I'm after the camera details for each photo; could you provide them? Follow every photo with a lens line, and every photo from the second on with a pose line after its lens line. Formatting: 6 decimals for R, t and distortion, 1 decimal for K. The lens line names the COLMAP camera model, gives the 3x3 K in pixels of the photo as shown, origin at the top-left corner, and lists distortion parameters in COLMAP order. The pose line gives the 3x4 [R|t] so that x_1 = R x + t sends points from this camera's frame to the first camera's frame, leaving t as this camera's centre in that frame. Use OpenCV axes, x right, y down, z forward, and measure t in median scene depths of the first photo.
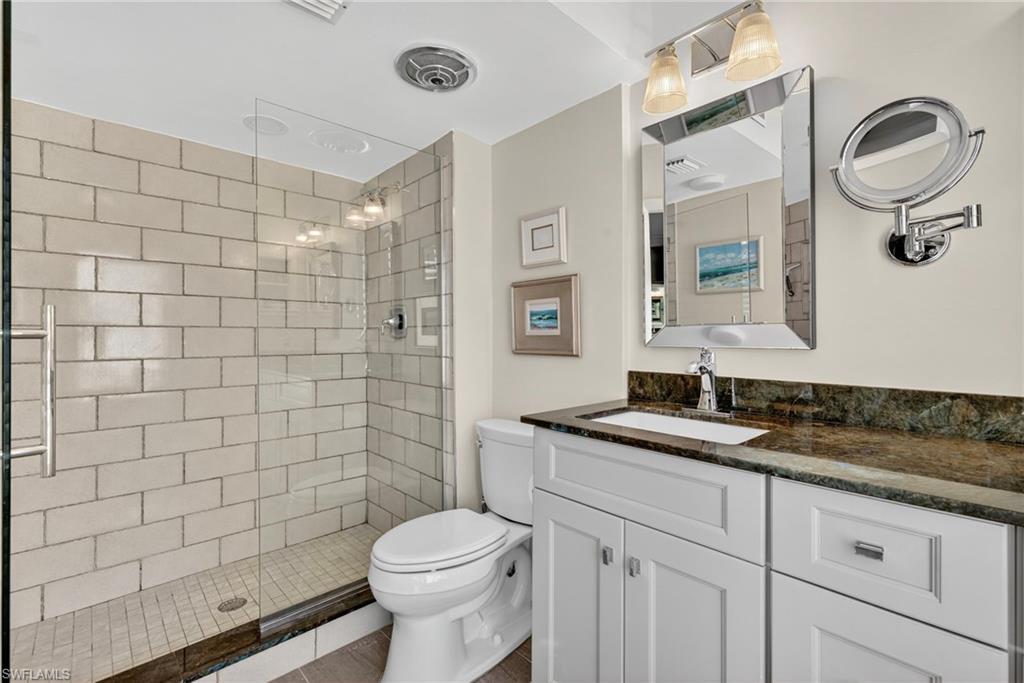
lens RADIAL K [[456.5, 0, 511.9], [0, 456.5, 336.4], [0, 0, 1]] dist [0.002679, 0.000829]
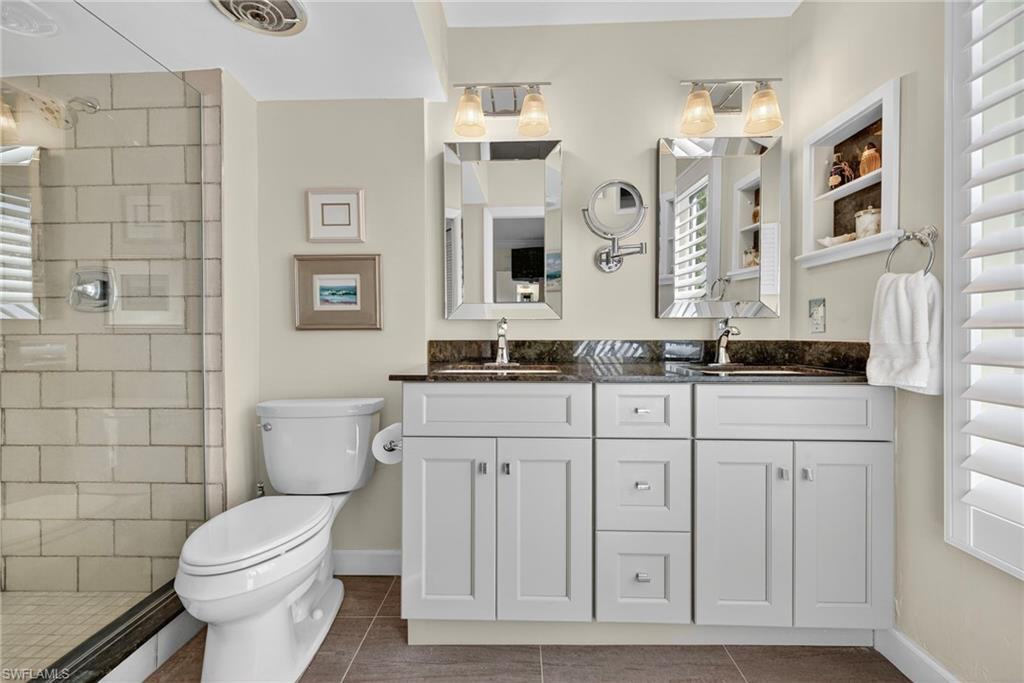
lens RADIAL K [[434.2, 0, 512.6], [0, 434.2, 337.8], [0, 0, 1]] dist [0.006884, -0.000472]
pose [[0.698909, -0.008088, 0.715165, -0.363610], [0.004704, 0.999966, 0.006712, 0.055682], [-0.715196, -0.001327, 0.698923, 0.040859]]
